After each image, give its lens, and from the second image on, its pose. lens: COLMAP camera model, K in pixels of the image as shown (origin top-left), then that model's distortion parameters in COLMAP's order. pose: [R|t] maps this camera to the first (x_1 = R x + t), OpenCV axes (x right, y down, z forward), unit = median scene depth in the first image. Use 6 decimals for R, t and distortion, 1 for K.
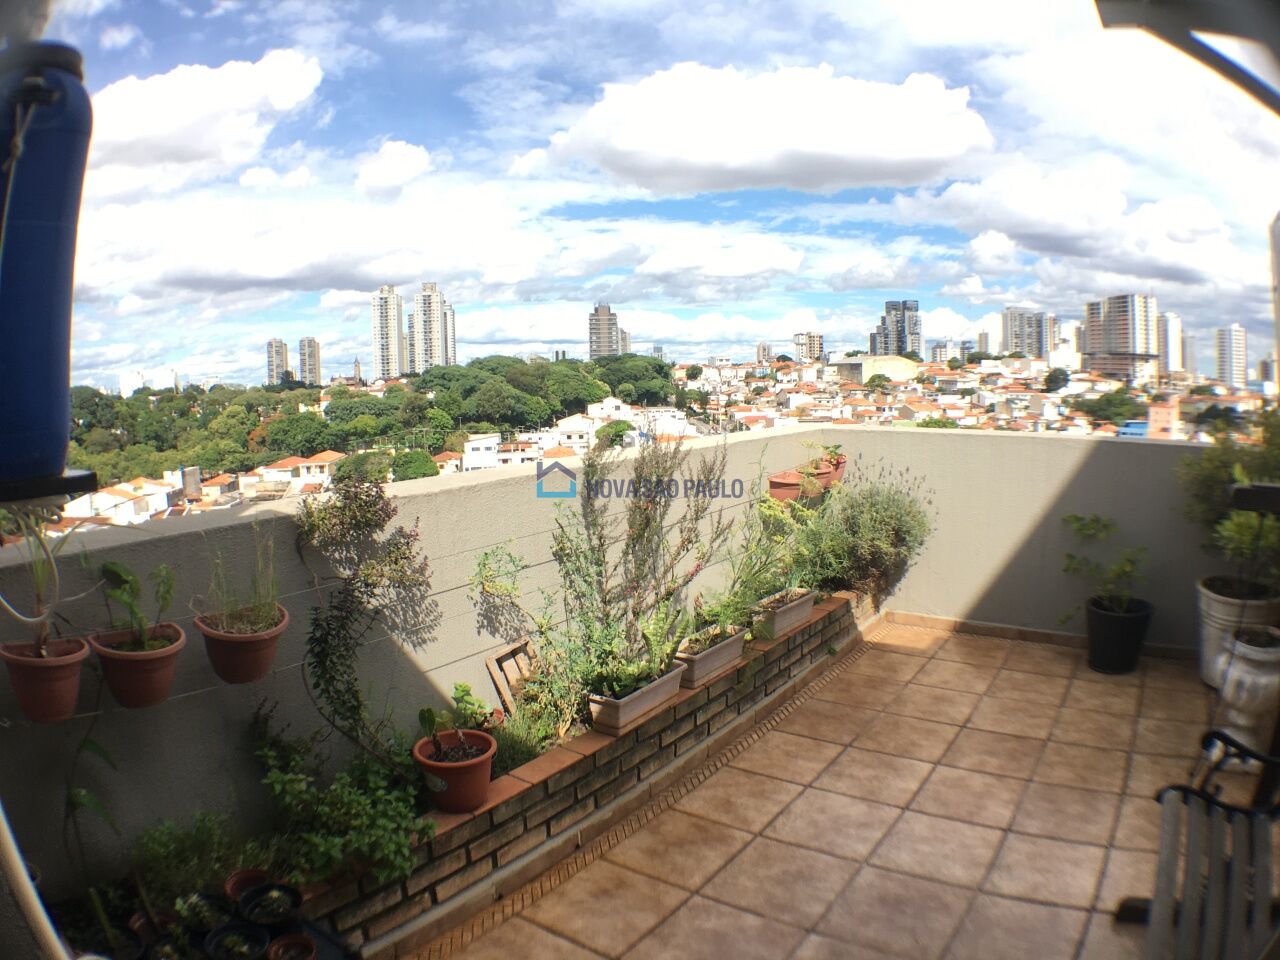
lens RADIAL K [[818.9, 0, 640.0], [0, 818.9, 480.0], [0, 0, 1]] dist [-0.263872, 0.047959]
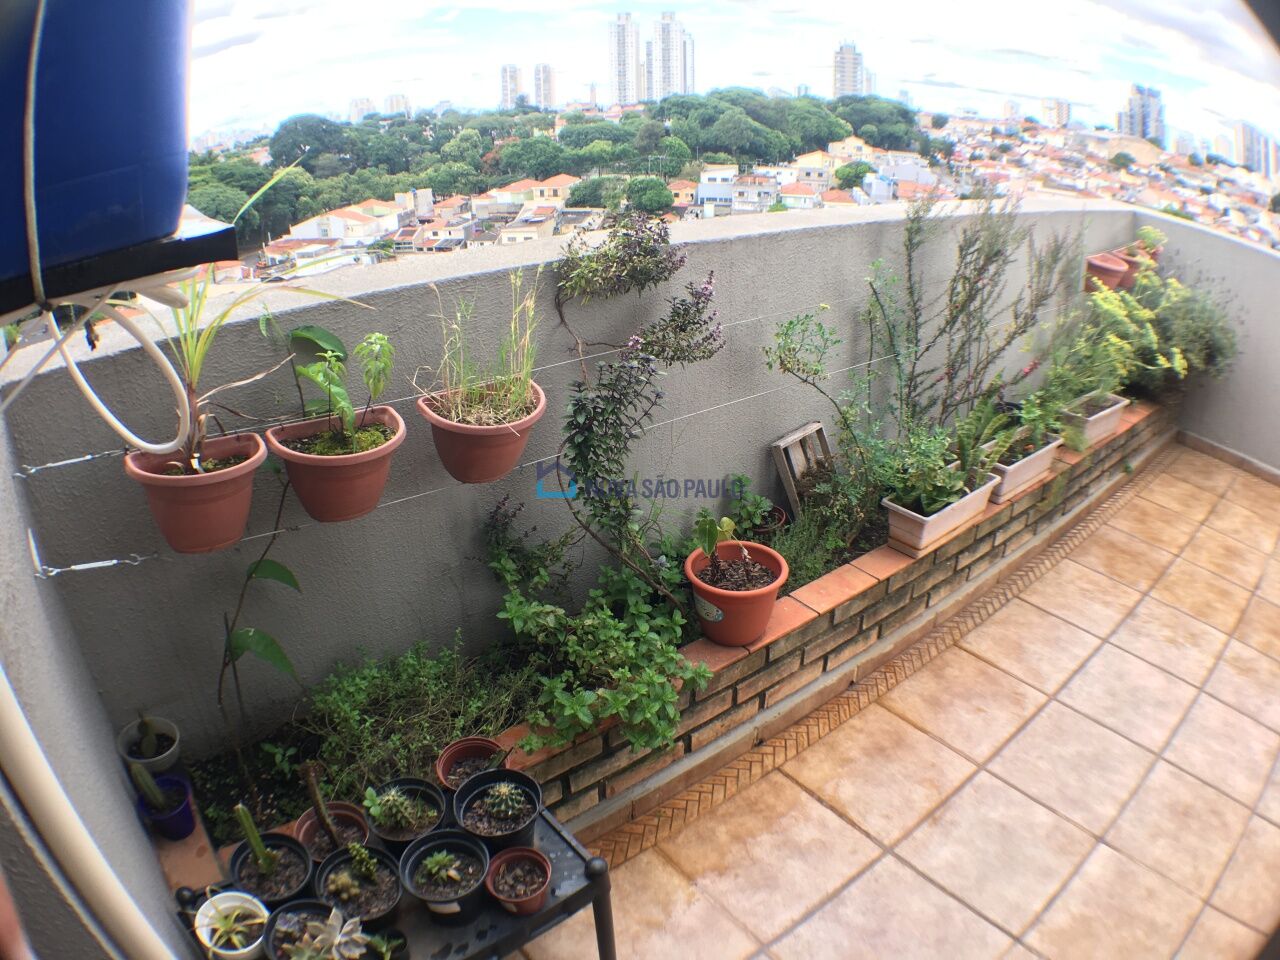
lens RADIAL K [[818.9, 0, 640.0], [0, 818.9, 480.0], [0, 0, 1]] dist [-0.263872, 0.047959]
pose [[0.958769, 0.136256, -0.249392, -0.118978], [-0.049665, 0.944396, 0.325038, -0.011941], [0.279813, -0.299250, 0.912225, 0.202559]]
